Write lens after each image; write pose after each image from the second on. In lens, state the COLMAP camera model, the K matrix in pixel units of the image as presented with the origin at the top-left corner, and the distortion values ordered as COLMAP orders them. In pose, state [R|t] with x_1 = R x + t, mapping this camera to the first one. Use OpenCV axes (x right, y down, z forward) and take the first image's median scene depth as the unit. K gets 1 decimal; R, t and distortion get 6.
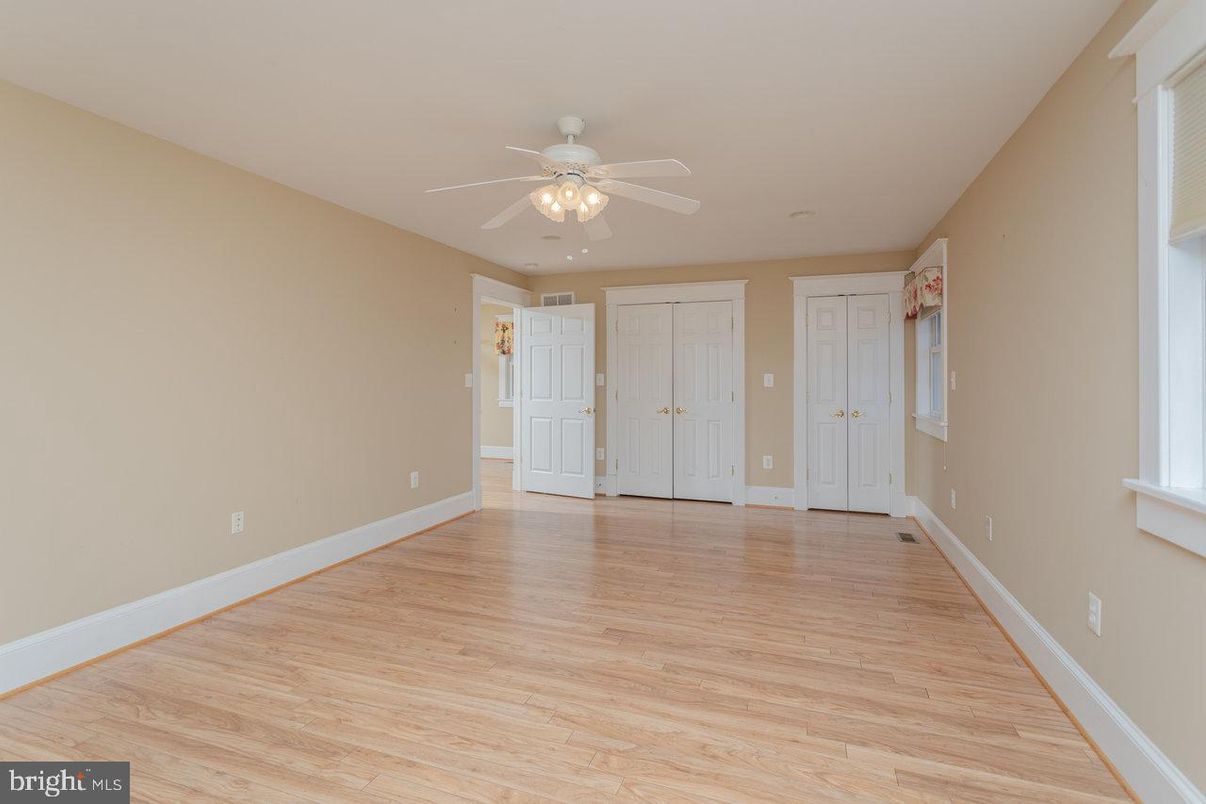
lens RADIAL K [[572.4, 0, 607.7], [0, 572.4, 392.8], [0, 0, 1]] dist [0.003360, 0.000001]
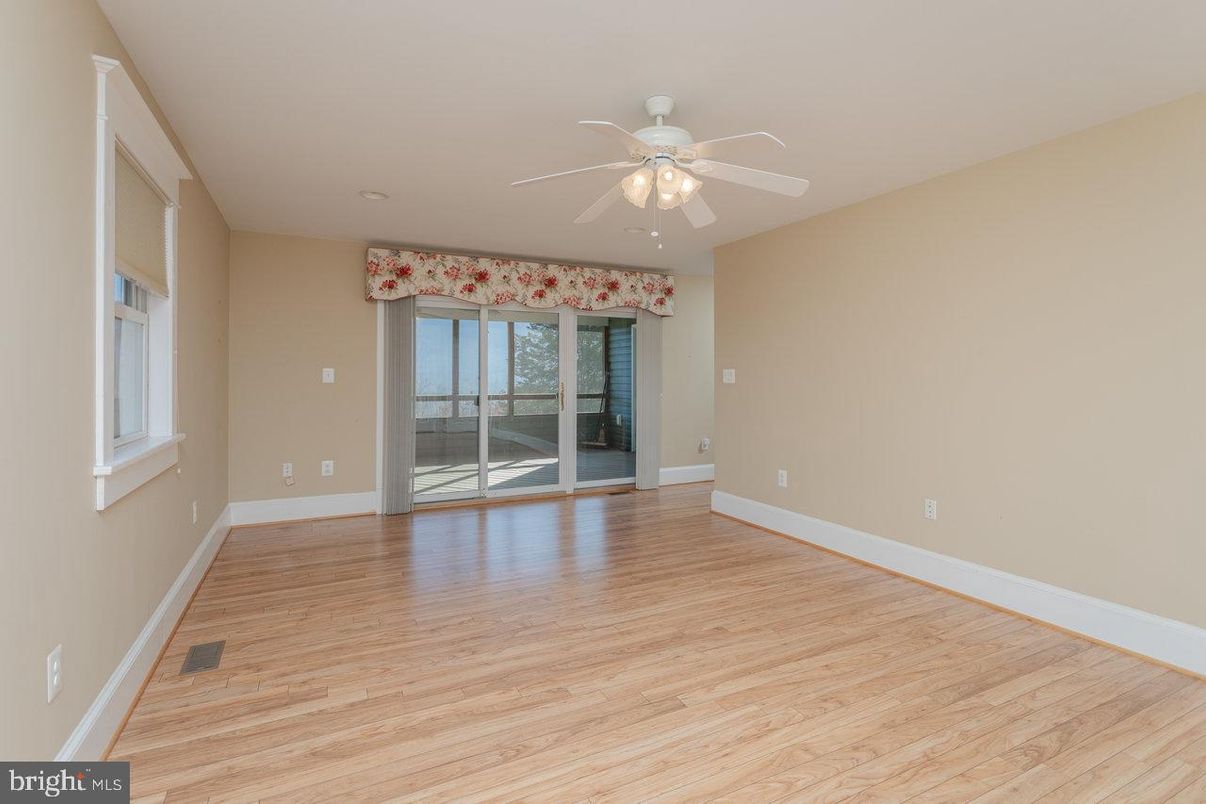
lens RADIAL K [[572.4, 0, 608.0], [0, 572.4, 392.5], [0, 0, 1]] dist [0.003360, 0.000001]
pose [[-0.693415, 0.017395, -0.720329, 0.746431], [-0.016679, 0.999053, 0.040182, -0.038928], [0.720346, 0.039877, -0.692468, 1.759285]]
